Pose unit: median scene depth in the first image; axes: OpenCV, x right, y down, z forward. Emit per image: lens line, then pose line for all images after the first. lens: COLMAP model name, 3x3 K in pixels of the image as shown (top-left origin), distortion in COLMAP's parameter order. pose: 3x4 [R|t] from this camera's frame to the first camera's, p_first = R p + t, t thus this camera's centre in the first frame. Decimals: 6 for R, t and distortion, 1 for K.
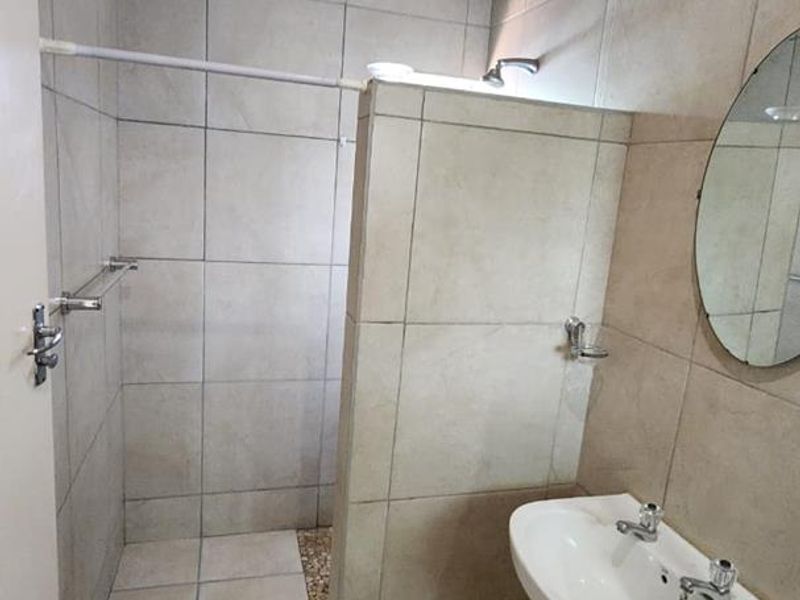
lens RADIAL K [[602.3, 0, 400.0], [0, 602.3, 300.0], [0, 0, 1]] dist [0.002496, 0.000963]
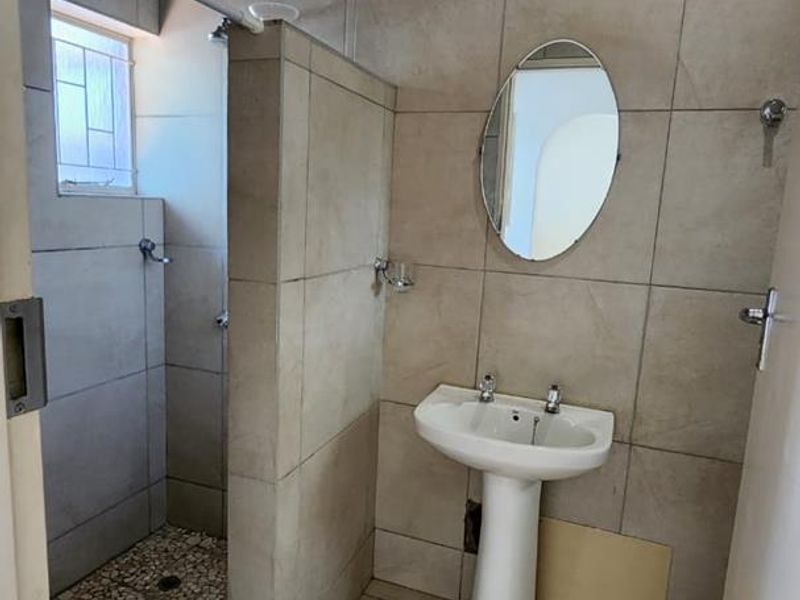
lens RADIAL K [[584.3, 0, 400.0], [0, 584.3, 300.0], [0, 0, 1]] dist [-0.000434, -0.002232]
pose [[0.602391, -0.177124, 0.778301, -0.670023], [0.151917, 0.982687, 0.106057, -0.005578], [-0.783611, 0.054349, 0.618870, 0.292347]]
